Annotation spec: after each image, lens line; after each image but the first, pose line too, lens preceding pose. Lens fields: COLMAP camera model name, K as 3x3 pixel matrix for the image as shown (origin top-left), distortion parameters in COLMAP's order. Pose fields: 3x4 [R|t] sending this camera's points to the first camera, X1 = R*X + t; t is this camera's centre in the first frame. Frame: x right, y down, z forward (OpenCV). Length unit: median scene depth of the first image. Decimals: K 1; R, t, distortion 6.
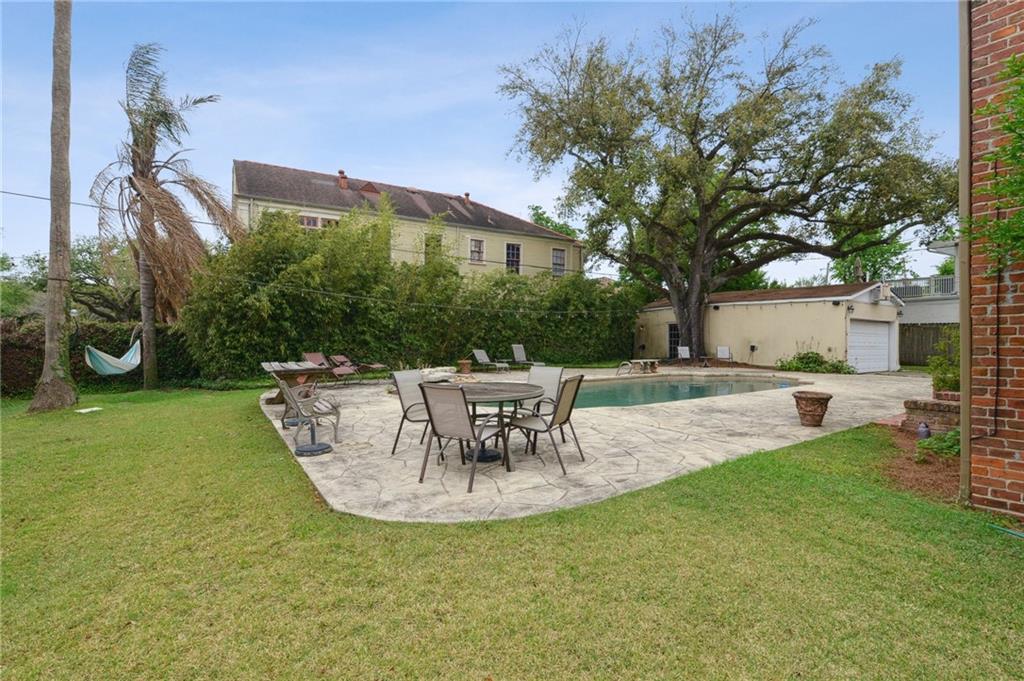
lens RADIAL K [[473.9, 0, 512.8], [0, 473.9, 334.7], [0, 0, 1]] dist [0.043876, 0.000042]
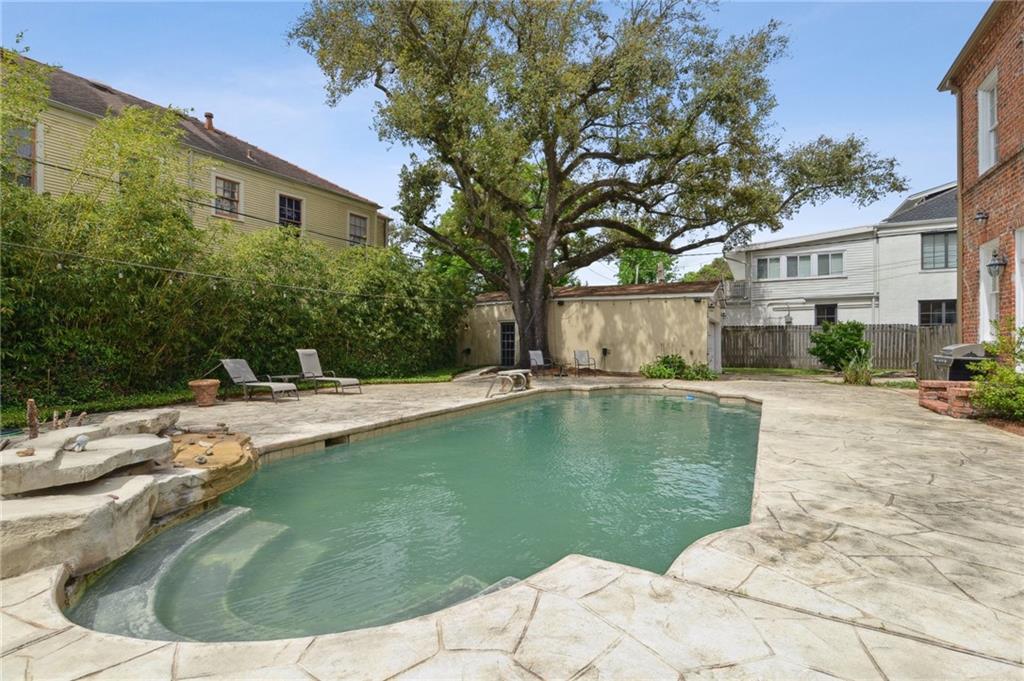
lens RADIAL K [[474.5, 0, 512.0], [0, 474.5, 340.5], [0, 0, 1]] dist [-0.015028, 0.000424]
pose [[0.886788, 0.002084, 0.462171, -0.033412], [-0.004399, 0.999983, 0.003932, 0.005195], [-0.462155, -0.005520, 0.886782, 0.313892]]
